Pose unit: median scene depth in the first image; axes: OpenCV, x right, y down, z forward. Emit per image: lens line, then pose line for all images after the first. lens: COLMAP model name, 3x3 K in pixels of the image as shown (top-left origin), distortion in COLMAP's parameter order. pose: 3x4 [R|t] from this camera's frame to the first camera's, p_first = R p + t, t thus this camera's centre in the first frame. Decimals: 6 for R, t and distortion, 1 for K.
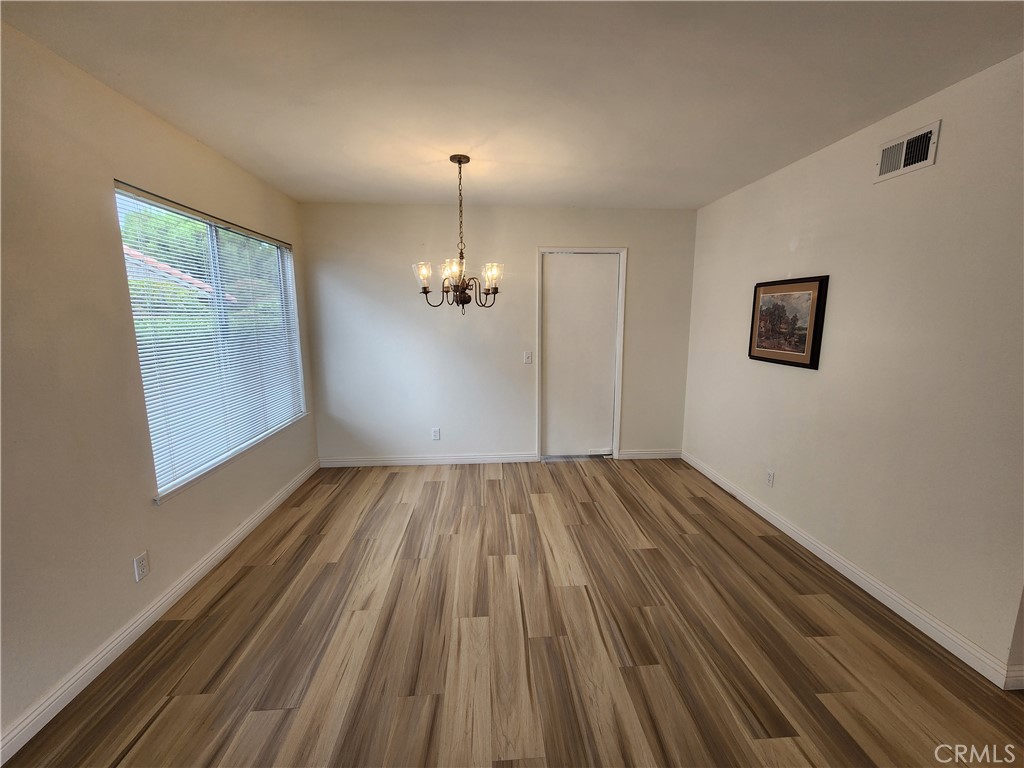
lens RADIAL K [[422.7, 0, 515.9], [0, 422.7, 380.2], [0, 0, 1]] dist [0.000058, 0.001455]
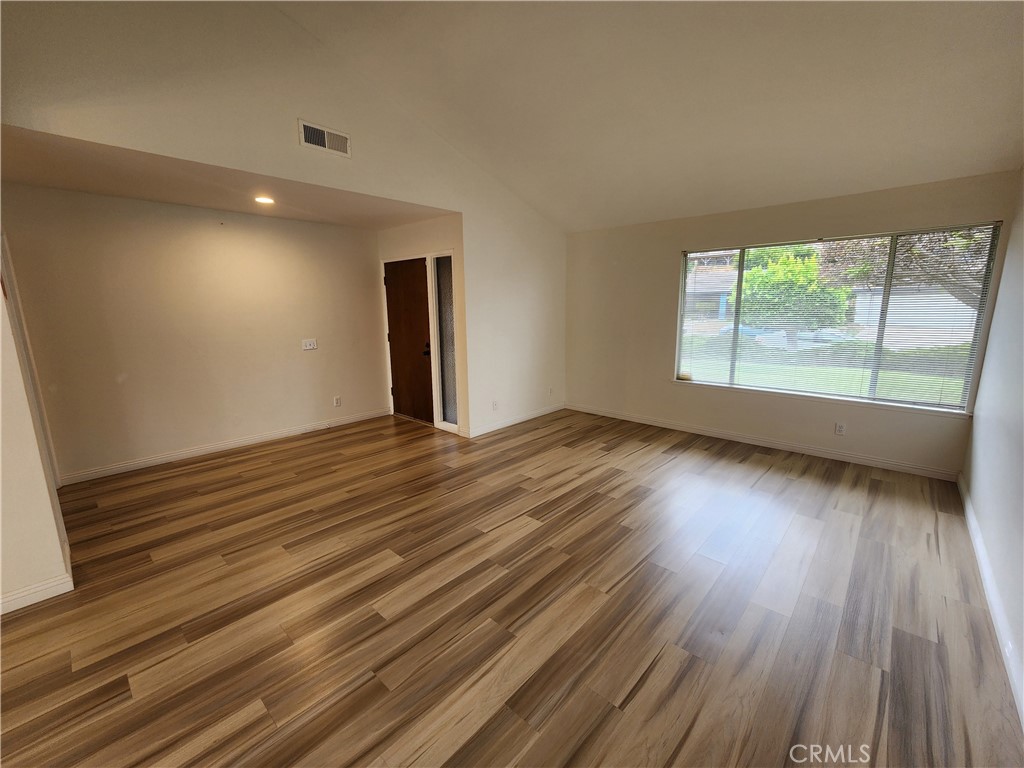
lens RADIAL K [[422.7, 0, 516.1], [0, 422.7, 384.1], [0, 0, 1]] dist [0.000058, 0.001455]
pose [[-0.682325, -0.130240, 0.719354, -0.462650], [0.124073, 0.949096, 0.289521, -0.075830], [-0.720443, 0.286800, -0.631433, 0.412532]]
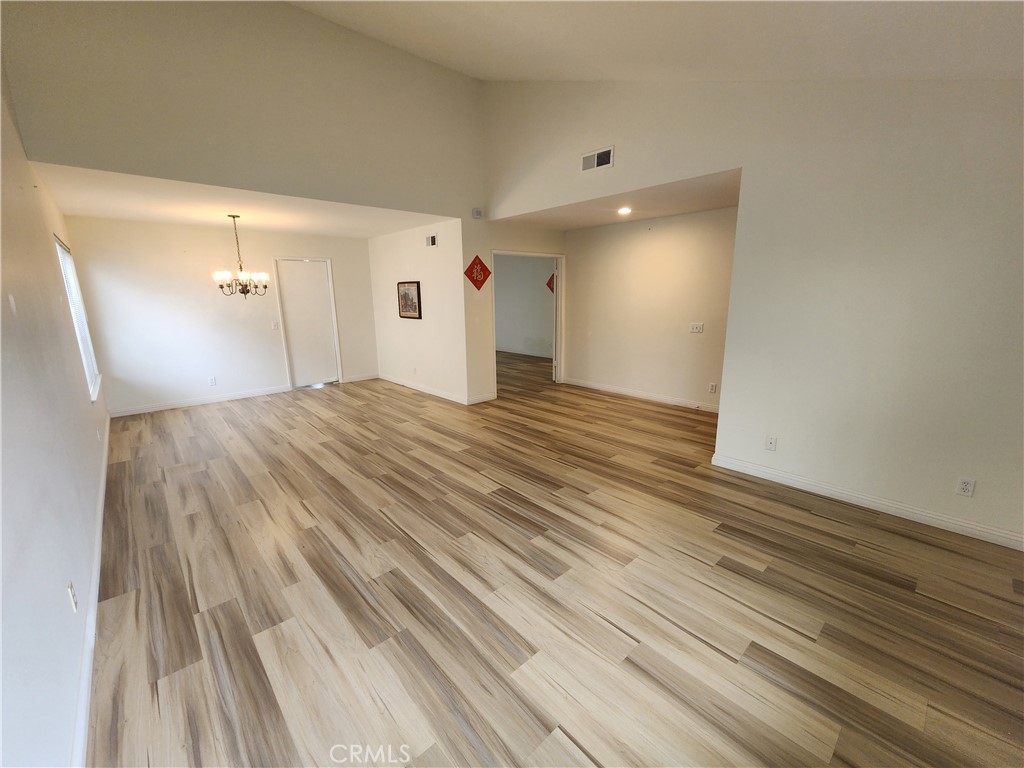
lens RADIAL K [[422.7, 0, 513.9], [0, 422.7, 380.4], [0, 0, 1]] dist [0.000058, 0.001455]
pose [[0.787451, -0.135011, 0.601409, -0.389655], [0.107724, 0.990844, 0.081388, 0.183397], [-0.606891, 0.000697, 0.794785, -1.268706]]
